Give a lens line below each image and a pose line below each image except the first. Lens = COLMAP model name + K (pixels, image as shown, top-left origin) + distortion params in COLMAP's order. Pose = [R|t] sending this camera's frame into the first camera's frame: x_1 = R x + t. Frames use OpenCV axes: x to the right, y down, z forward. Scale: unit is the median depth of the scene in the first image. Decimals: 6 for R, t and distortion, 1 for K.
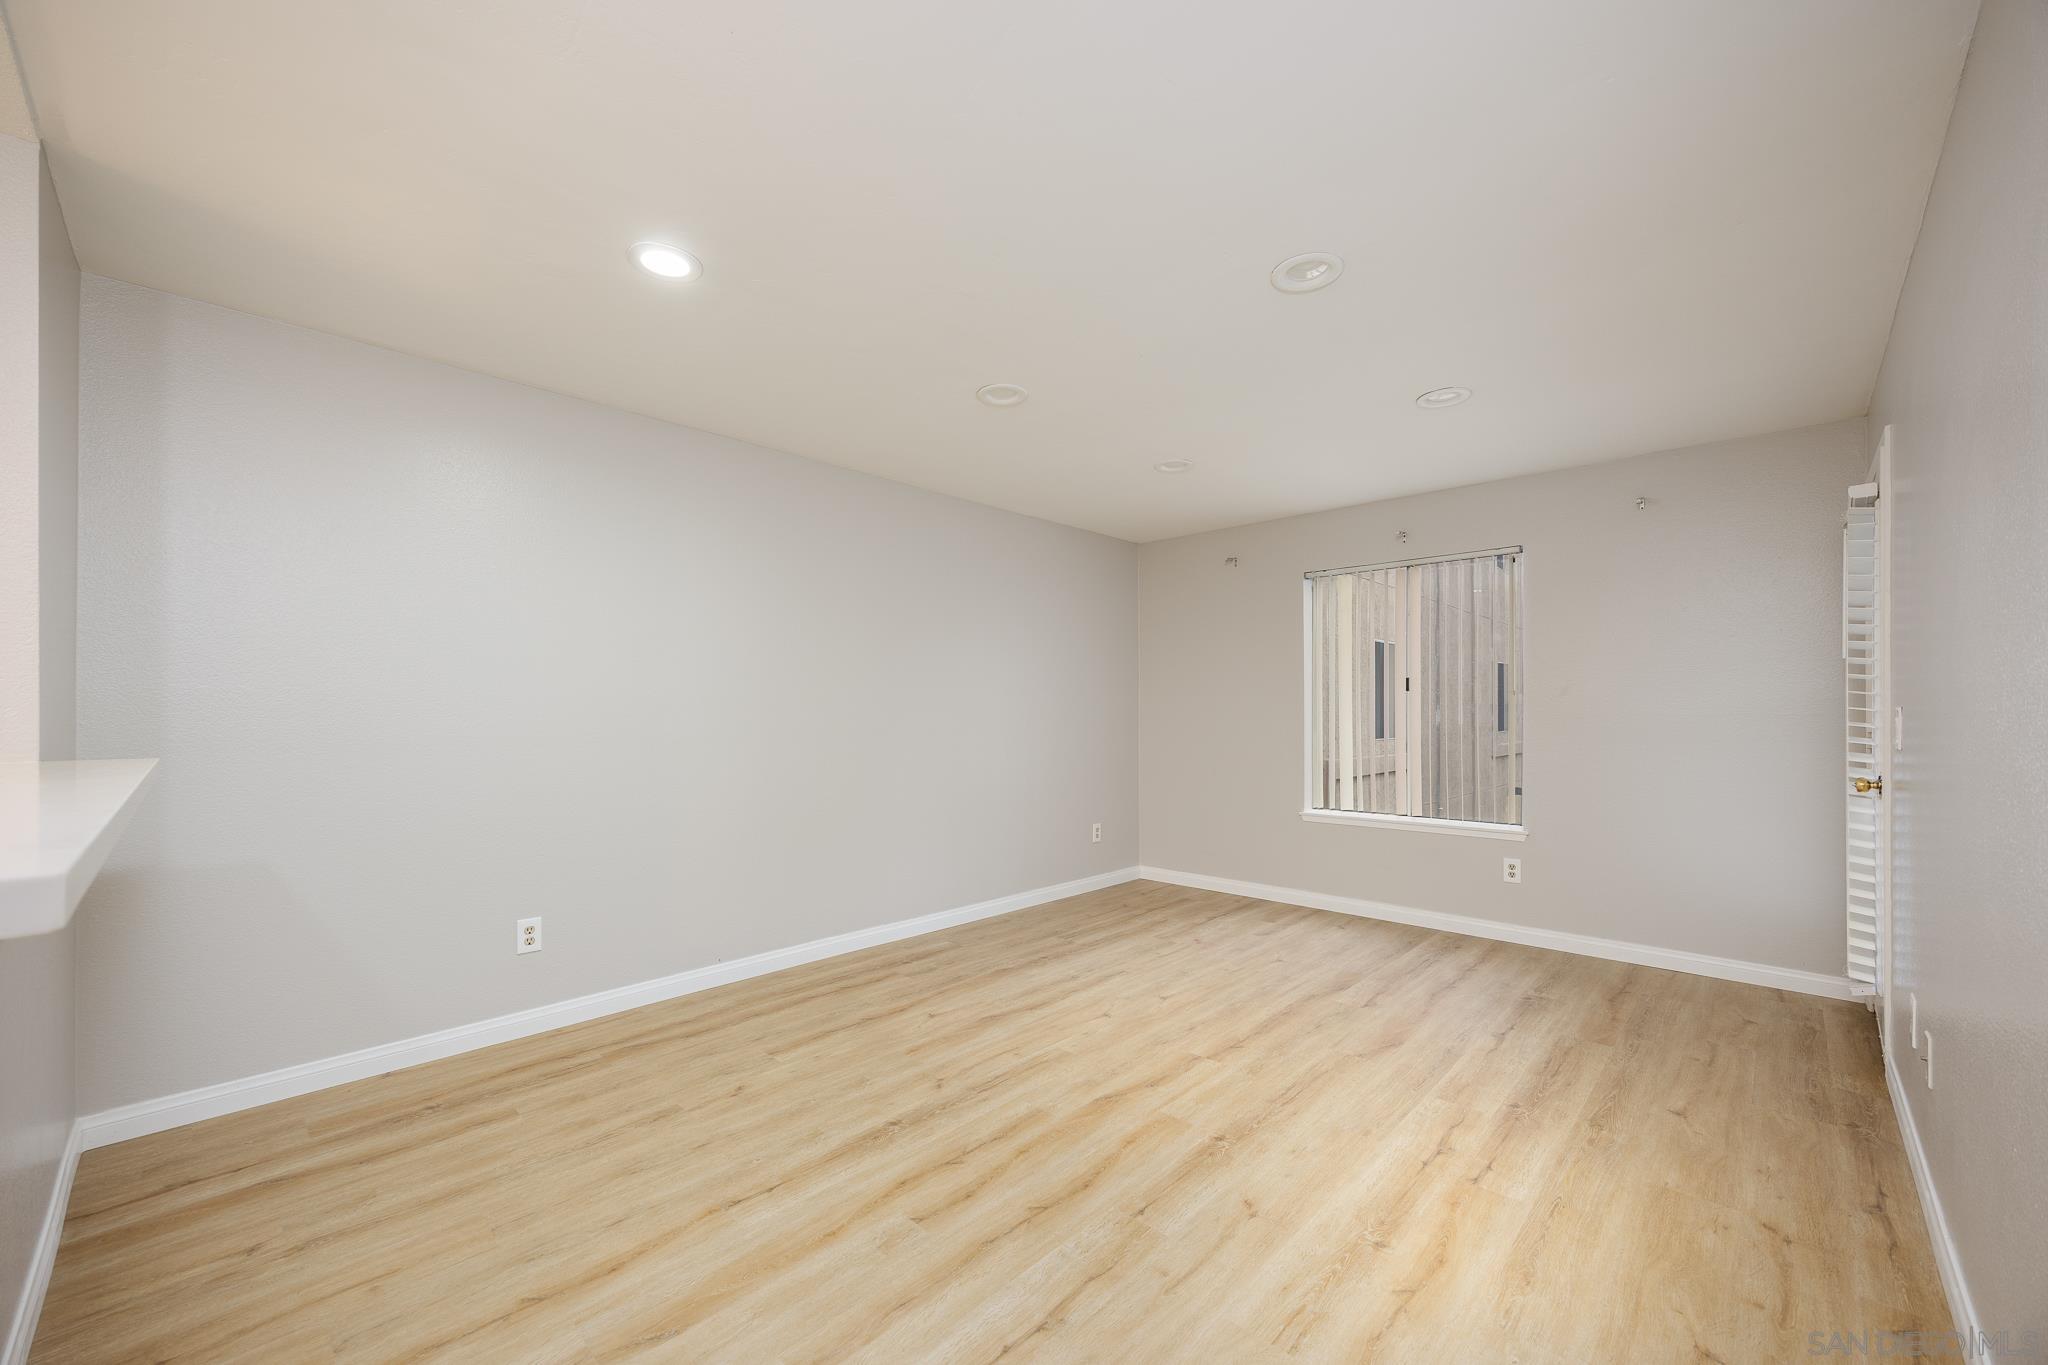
lens RADIAL K [[789.1, 0, 1026.8], [0, 789.1, 698.4], [0, 0, 1]] dist [-0.000496, -0.000031]
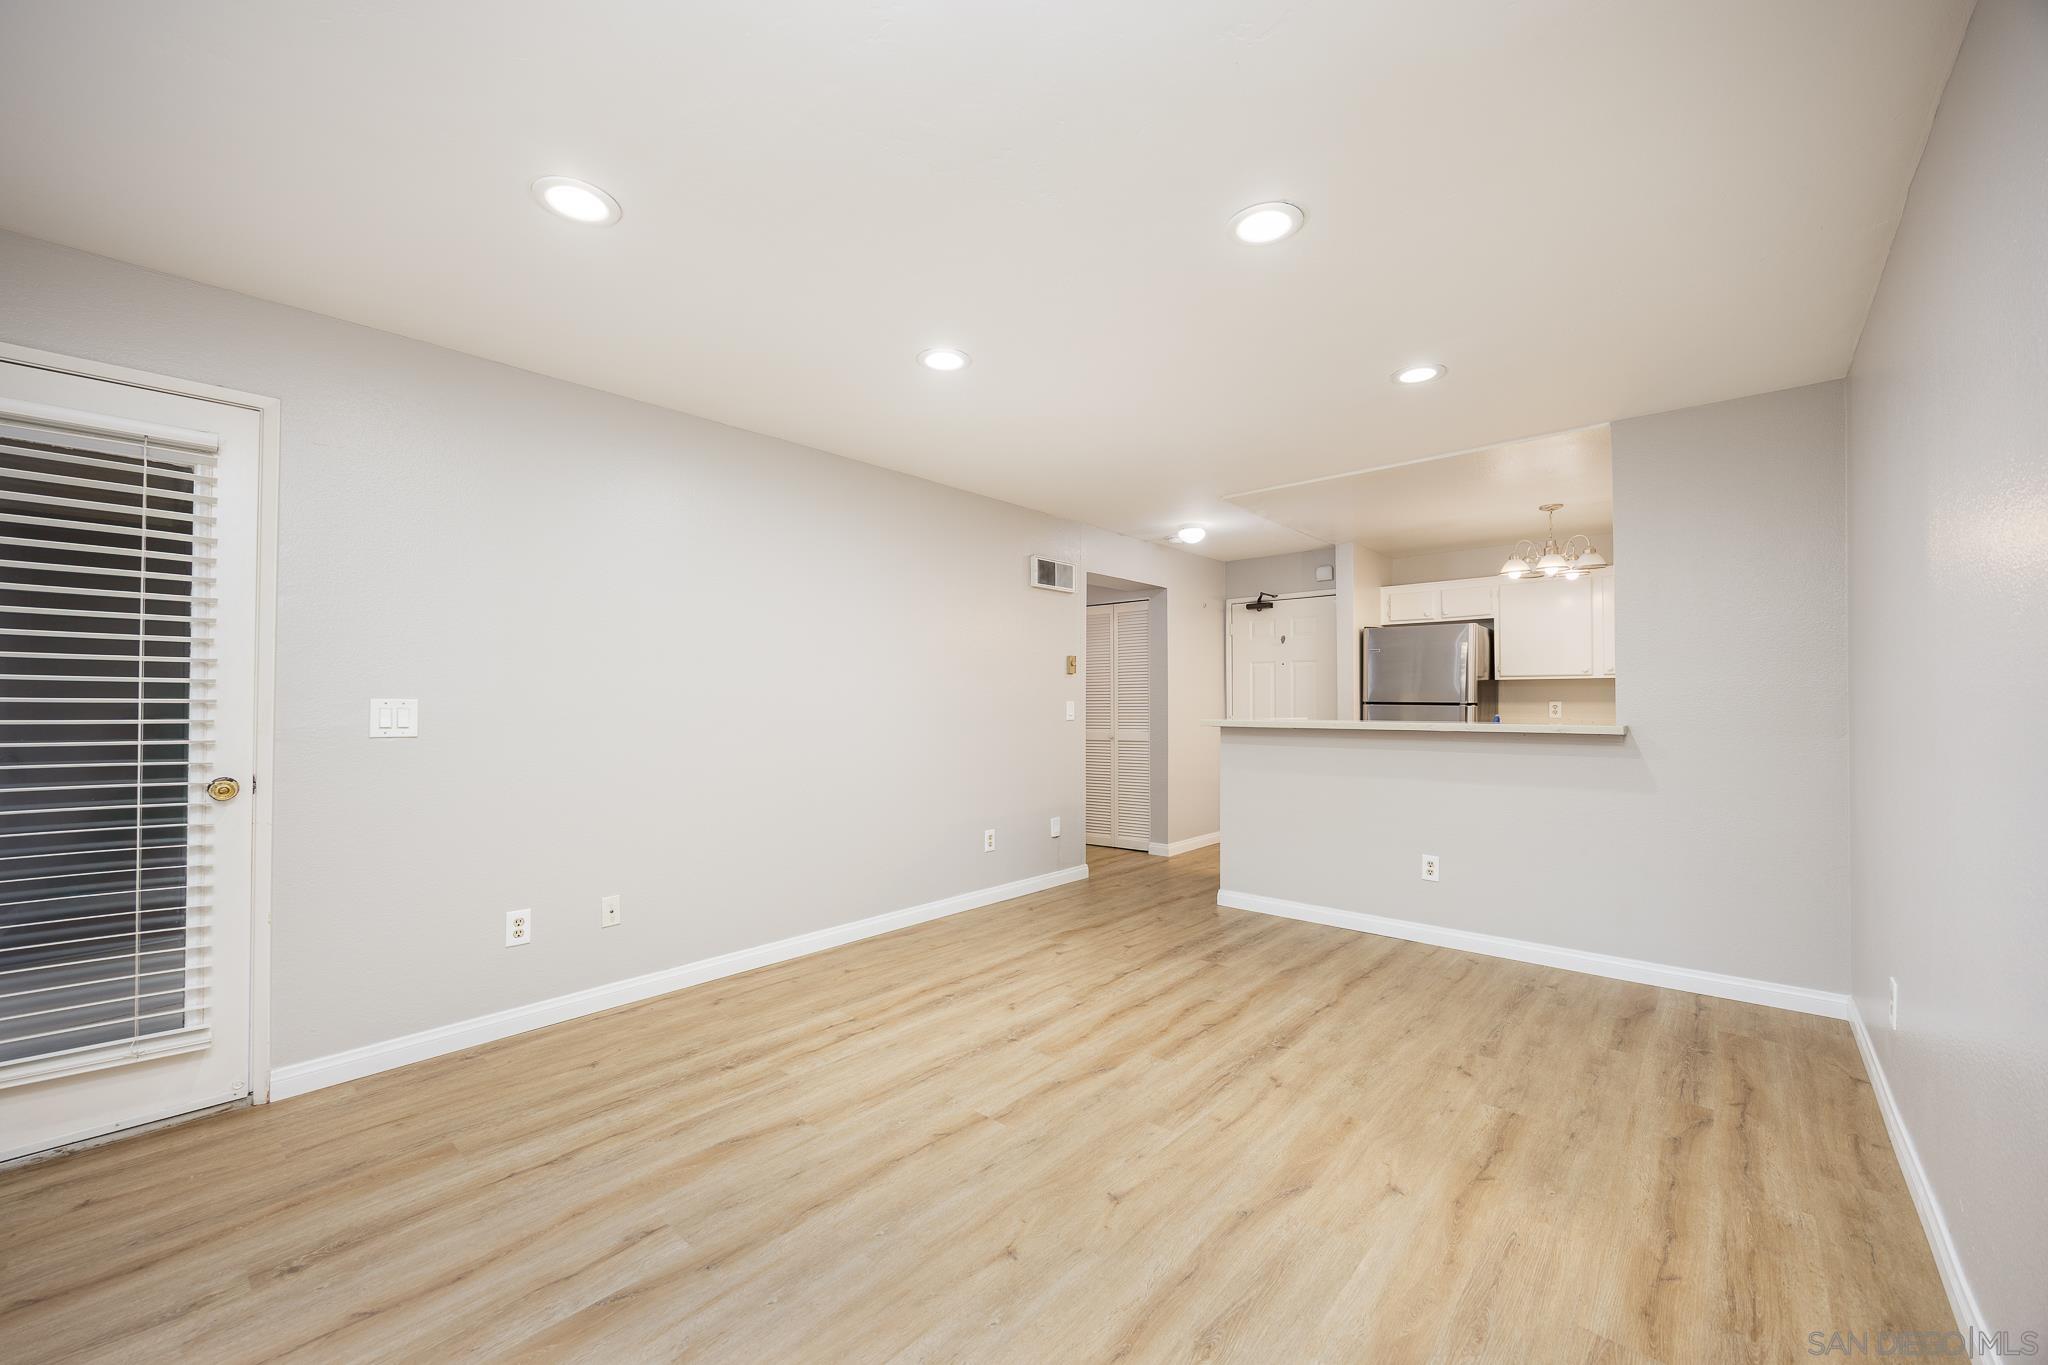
lens RADIAL K [[789.1, 0, 1021.8], [0, 789.1, 691.9], [0, 0, 1]] dist [-0.000496, -0.000031]
pose [[-0.999442, 0.004125, -0.033151, 0.241312], [0.005217, 0.999445, -0.032911, 0.037378], [0.032996, -0.033066, -0.998908, 2.042624]]
